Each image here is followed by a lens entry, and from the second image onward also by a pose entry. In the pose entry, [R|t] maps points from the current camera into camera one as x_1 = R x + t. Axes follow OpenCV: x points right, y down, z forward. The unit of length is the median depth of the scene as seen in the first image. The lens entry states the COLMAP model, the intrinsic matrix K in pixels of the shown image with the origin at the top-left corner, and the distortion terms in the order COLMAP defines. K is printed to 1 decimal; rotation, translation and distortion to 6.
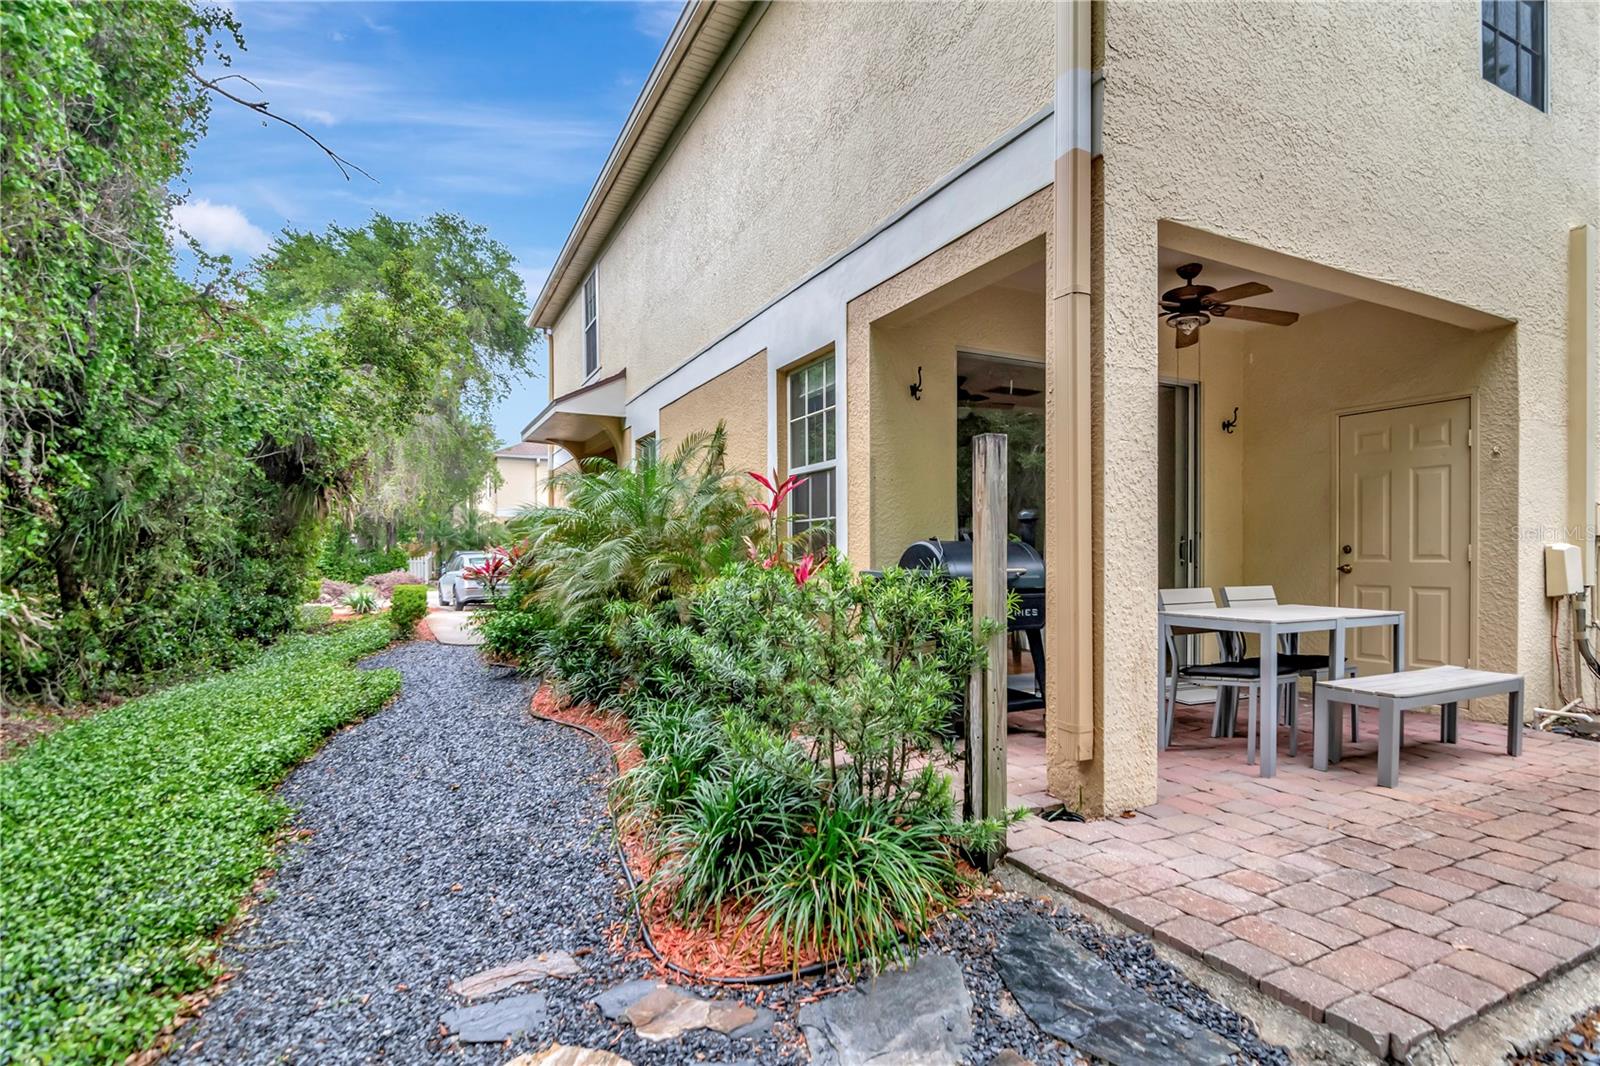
lens RADIAL K [[784.9, 0, 802.2], [0, 784.9, 558.0], [0, 0, 1]] dist [-0.017447, -0.001001]
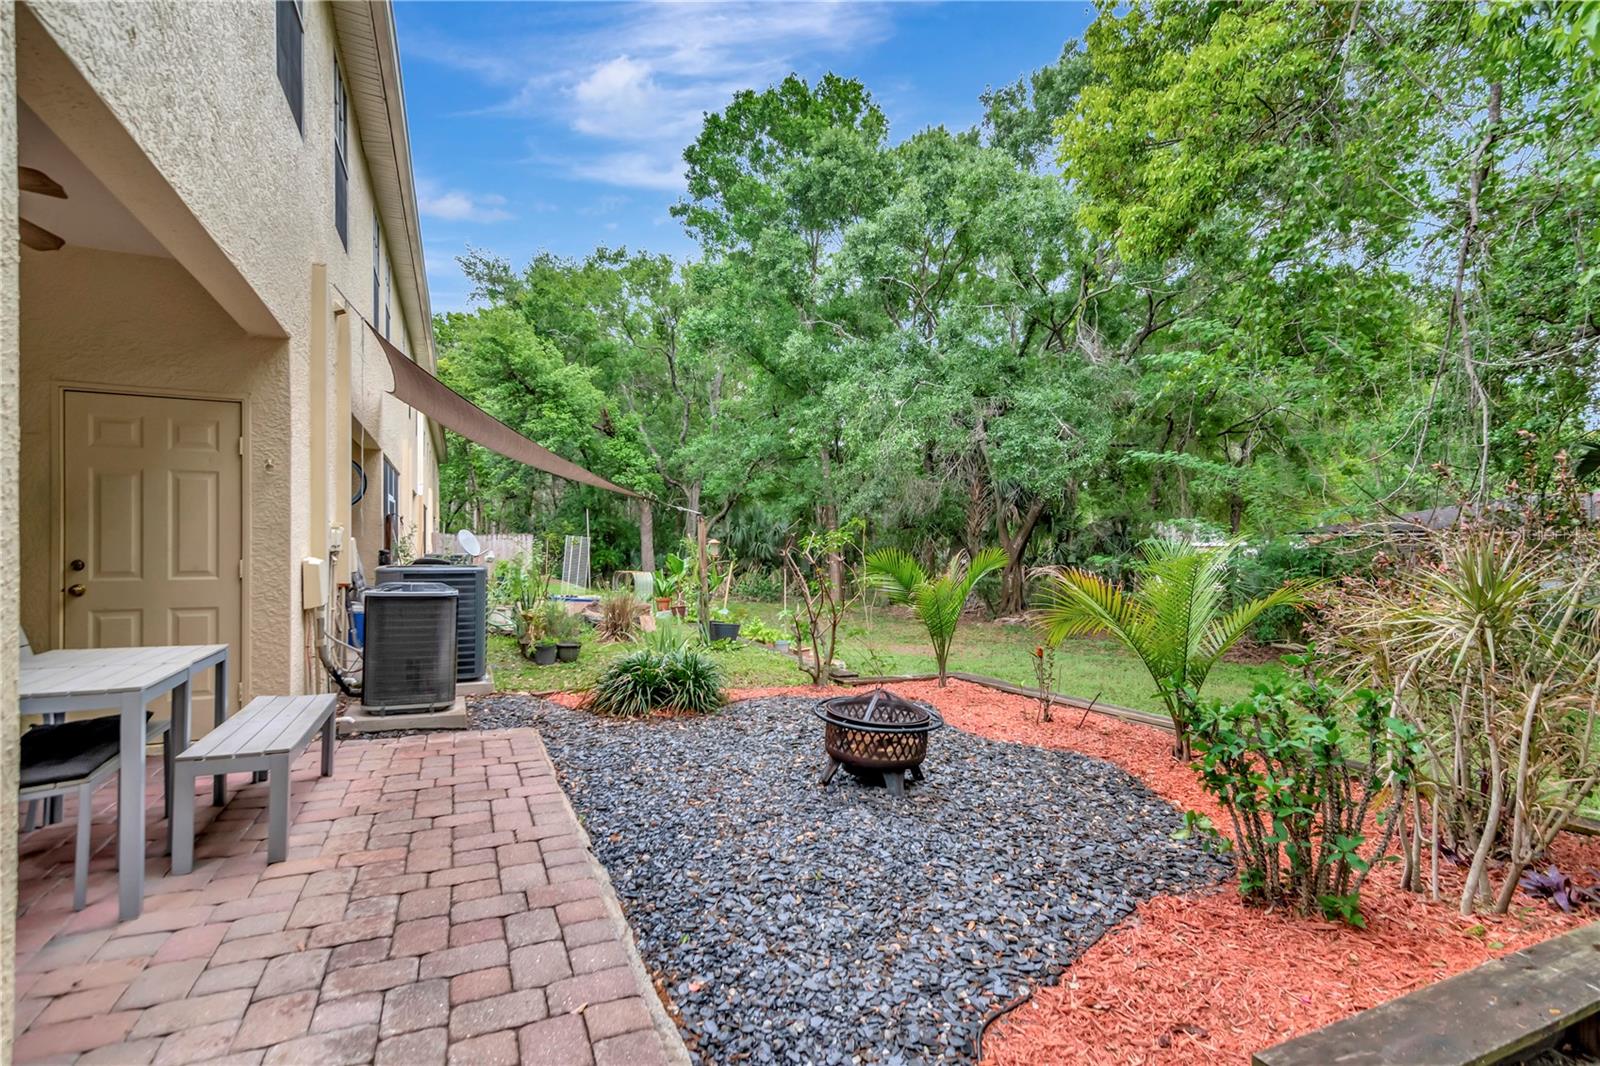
lens RADIAL K [[766.6, 0, 799.2], [0, 766.6, 544.9], [0, 0, 1]] dist [0.002373, 0.000704]
pose [[0.036292, 0.004761, 0.999330, -0.041848], [0.002276, 0.999986, -0.004847, -0.030781], [-0.999339, 0.002451, 0.036281, 0.304990]]
